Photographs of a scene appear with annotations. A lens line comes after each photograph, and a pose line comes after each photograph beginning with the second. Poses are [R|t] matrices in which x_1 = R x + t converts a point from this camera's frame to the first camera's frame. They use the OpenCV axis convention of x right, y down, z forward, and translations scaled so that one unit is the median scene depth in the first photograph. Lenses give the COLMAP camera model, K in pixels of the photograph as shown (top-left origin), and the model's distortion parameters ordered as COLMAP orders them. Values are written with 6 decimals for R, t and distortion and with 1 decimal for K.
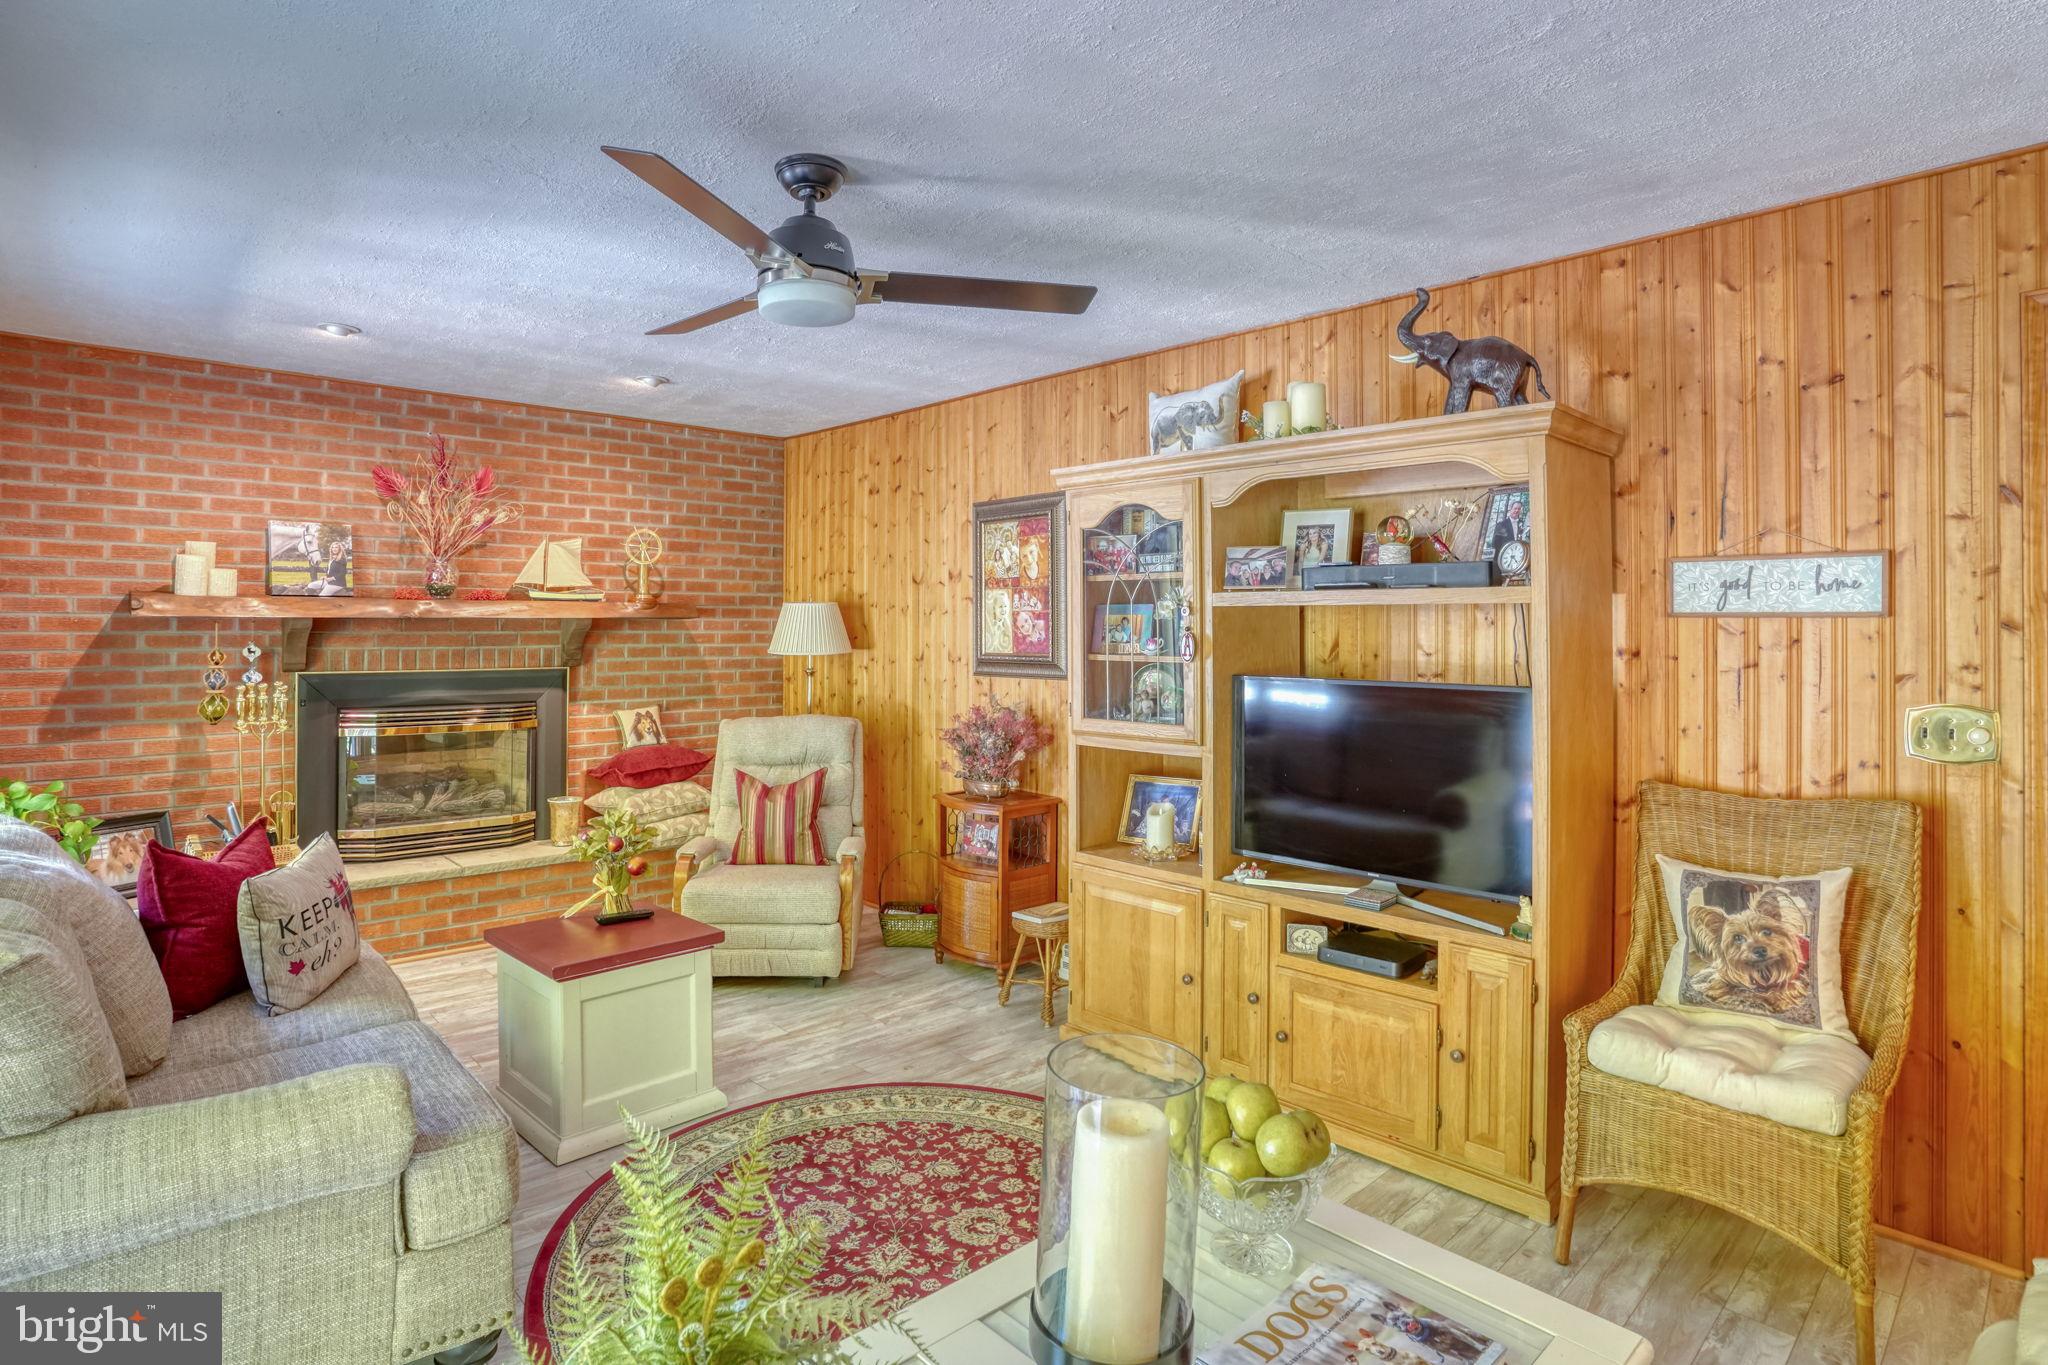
lens RADIAL K [[1081.0, 0, 995.2], [0, 1081.0, 620.1], [0, 0, 1]] dist [-0.035791, 0.001237]
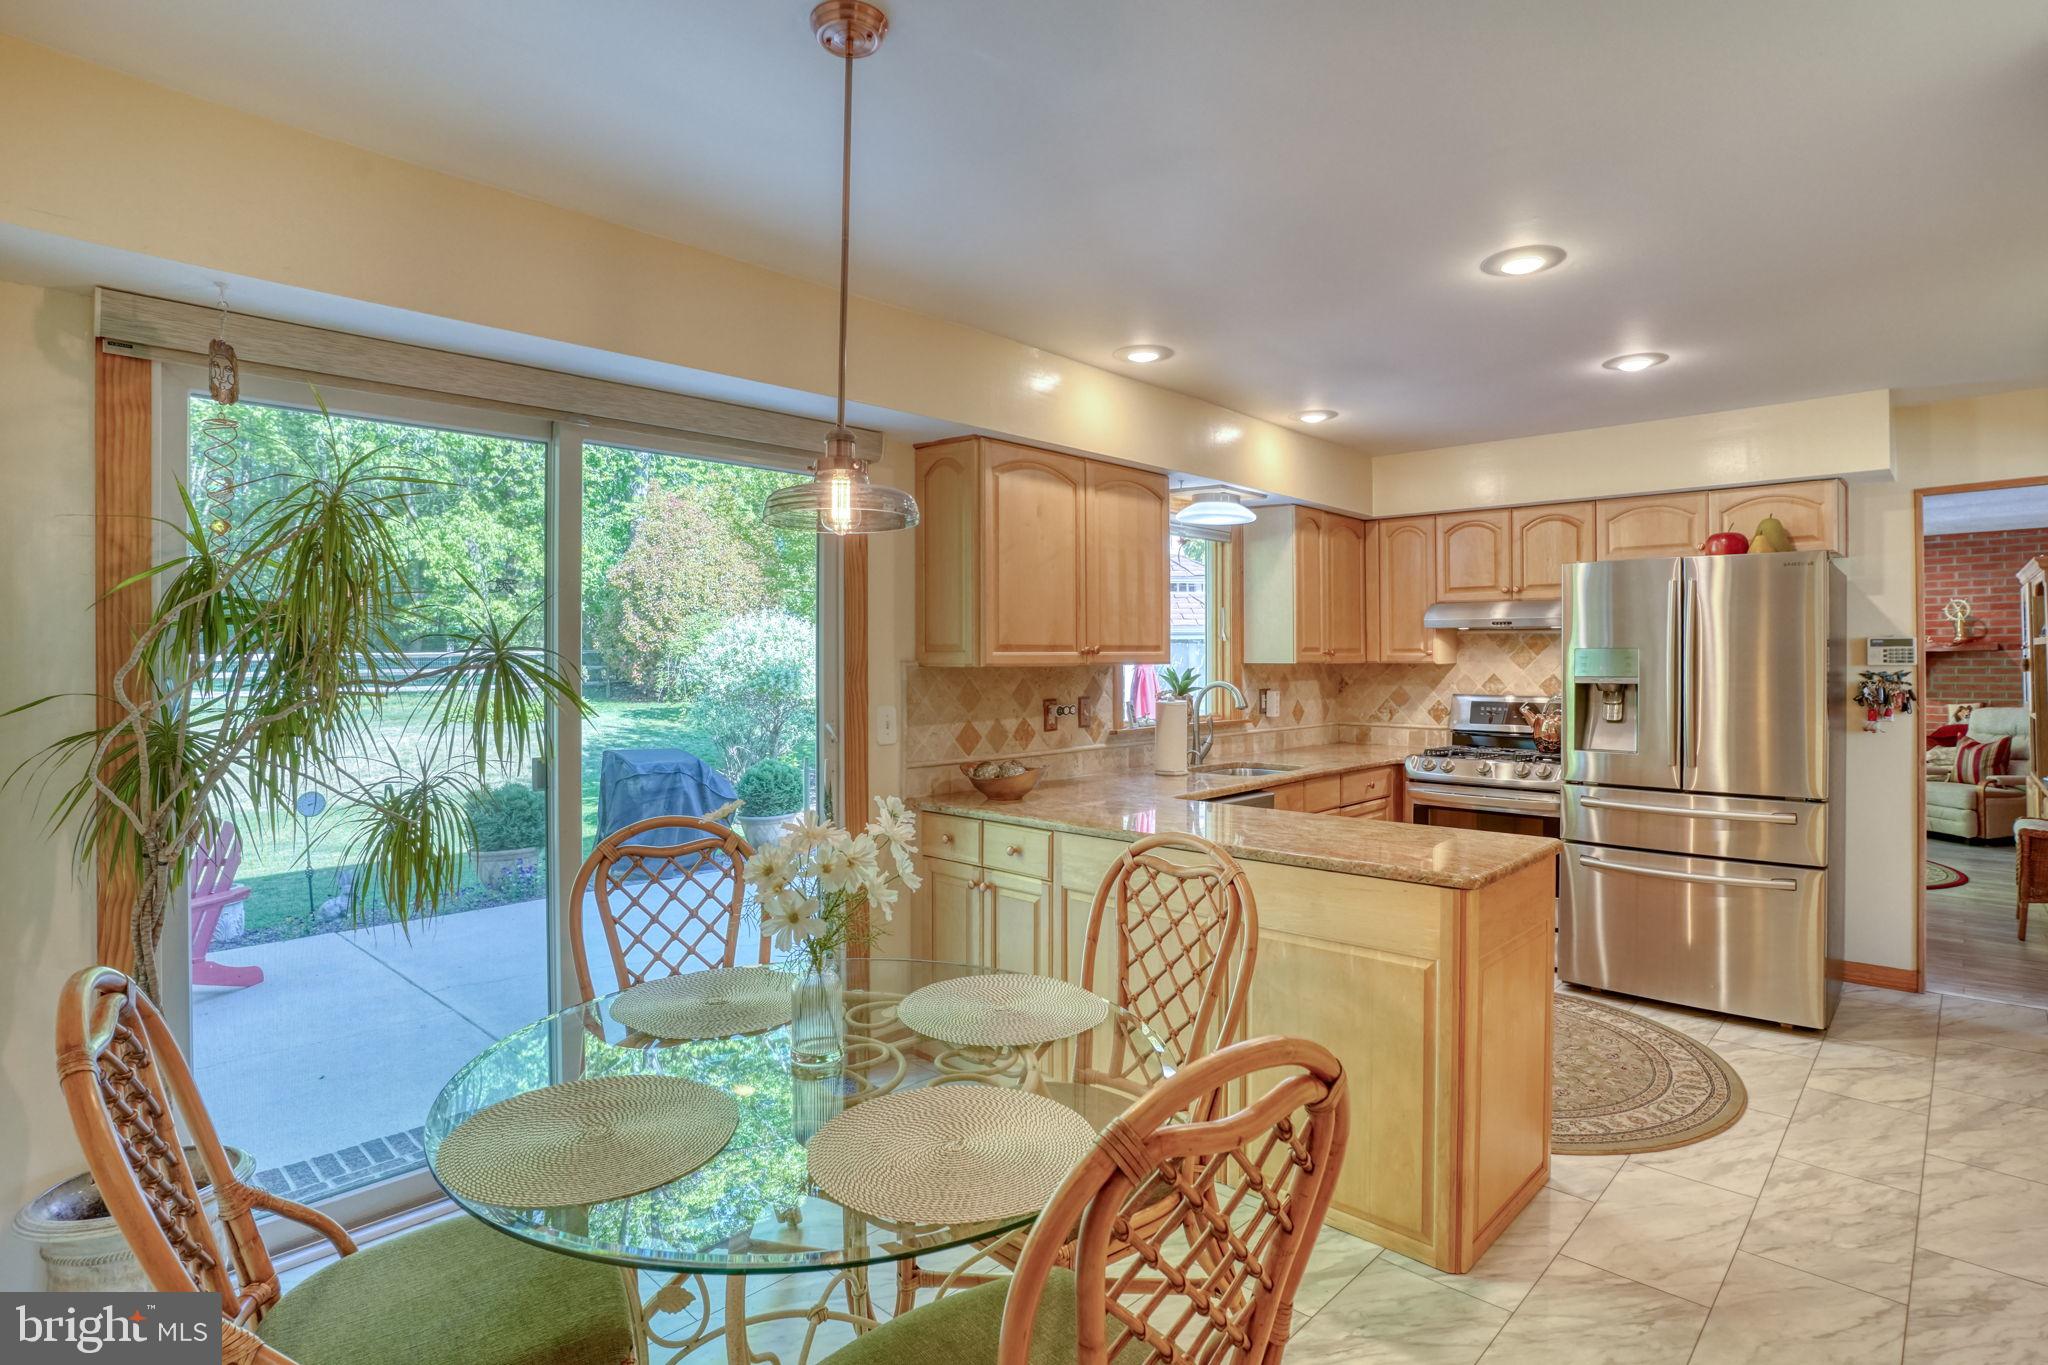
lens RADIAL K [[1046.0, 0, 1022.6], [0, 1046.0, 667.8], [0, 0, 1]] dist [0.000346, 0.000723]
pose [[0.098667, 0.003426, -0.995115, 1.473571], [0.009637, 0.999944, 0.004398, 0.004165], [0.995074, -0.010024, 0.098628, -0.809962]]
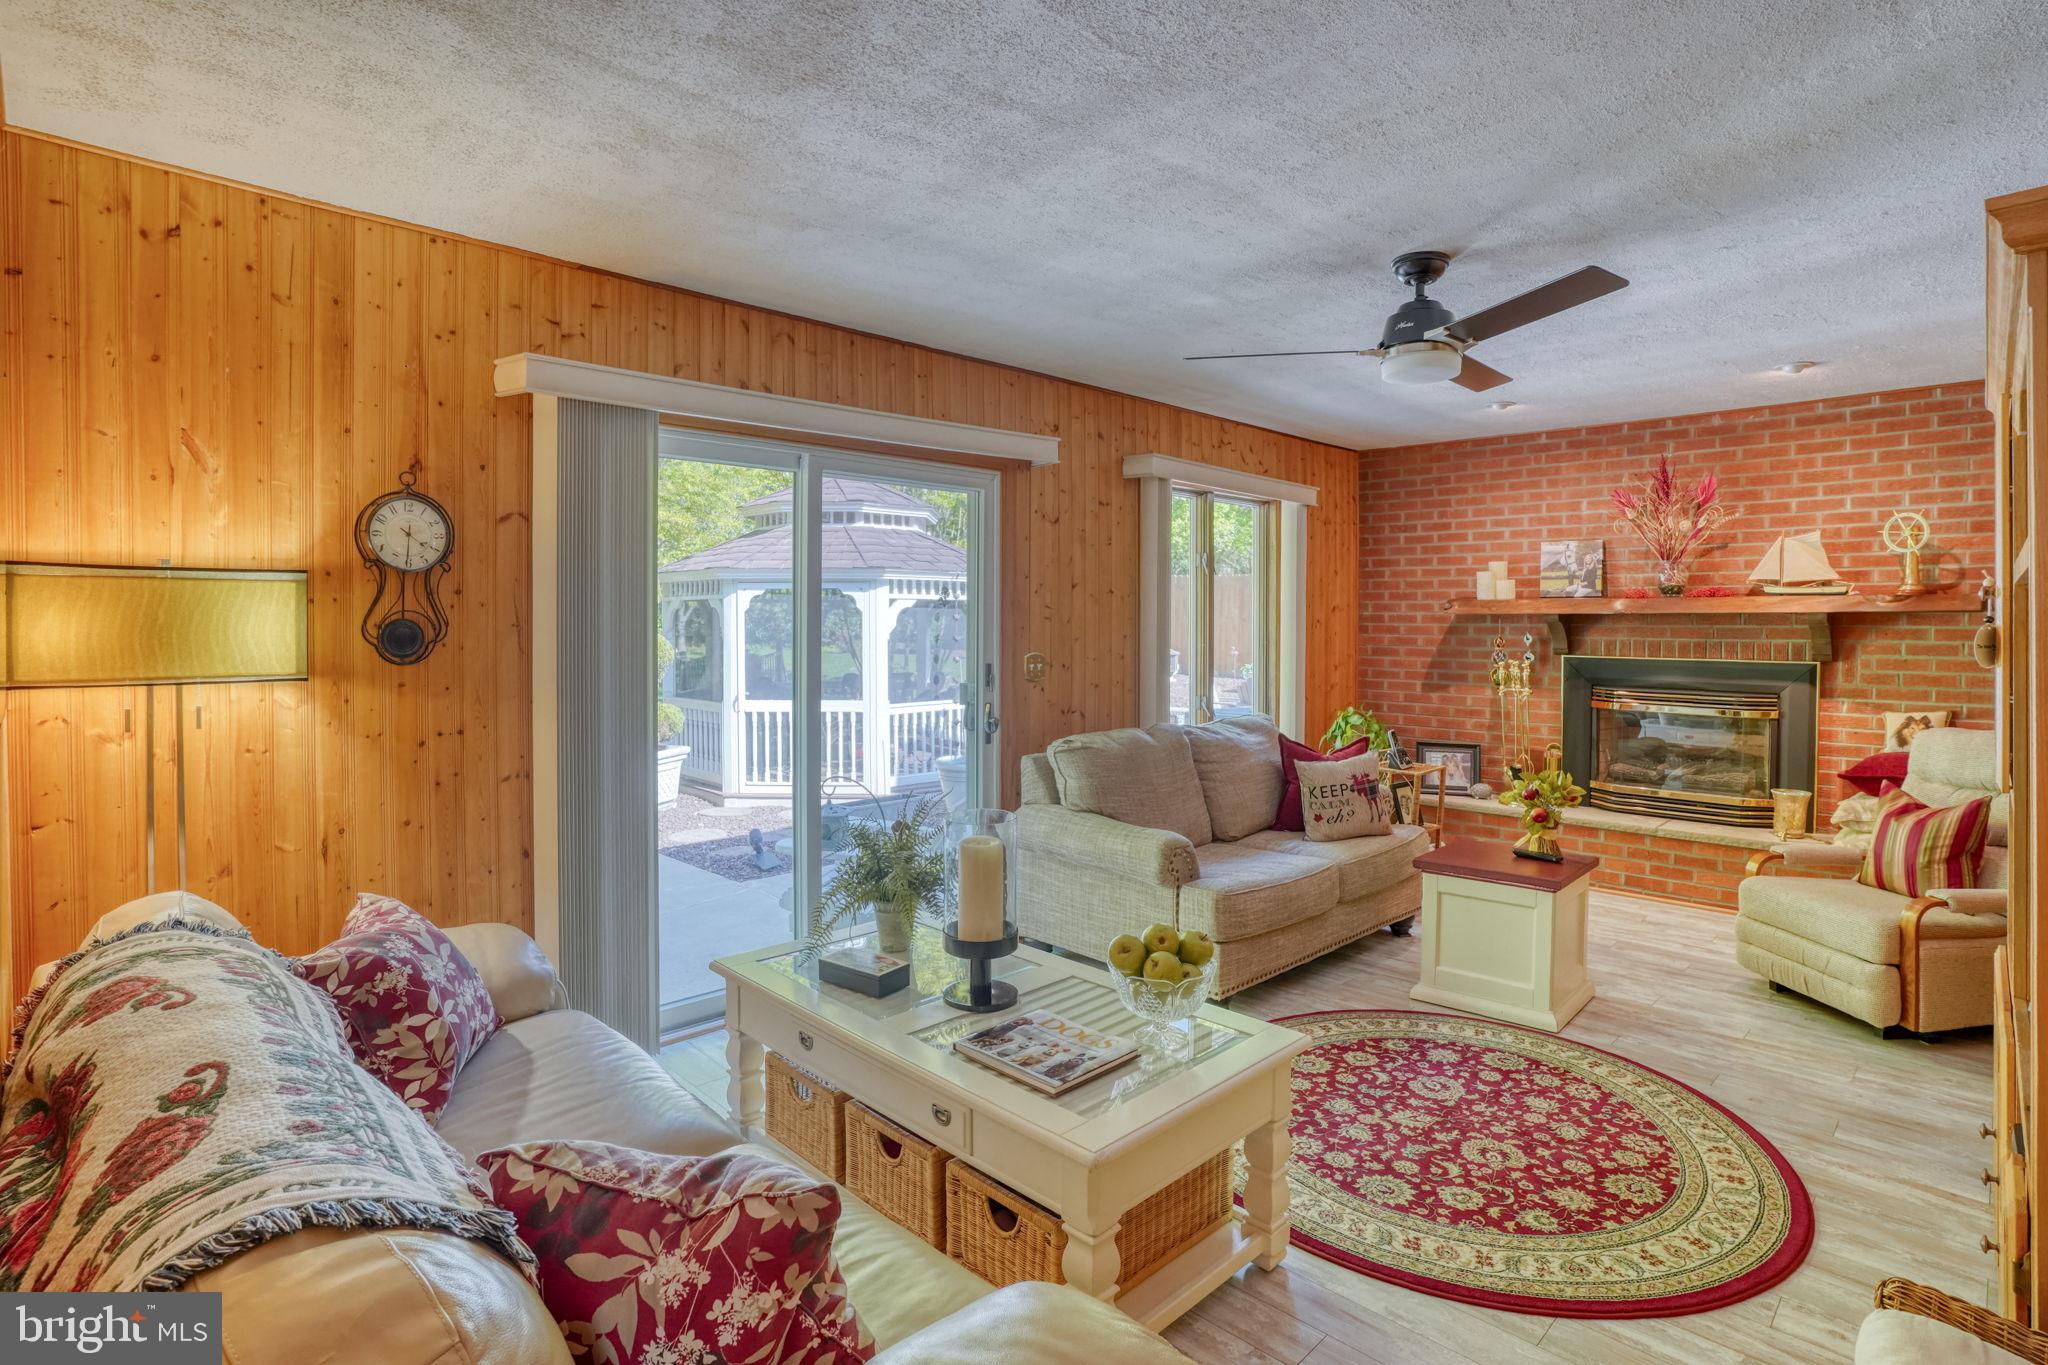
lens RADIAL K [[1022.4, 0, 1009.7], [0, 1022.4, 652.4], [0, 0, 1]] dist [-0.064824, 0.030519]
pose [[0.037963, 0.028202, -0.998881, 0.582777], [0.002547, 0.999596, 0.028319, 0.008603], [0.999276, -0.003620, 0.037876, 0.271050]]
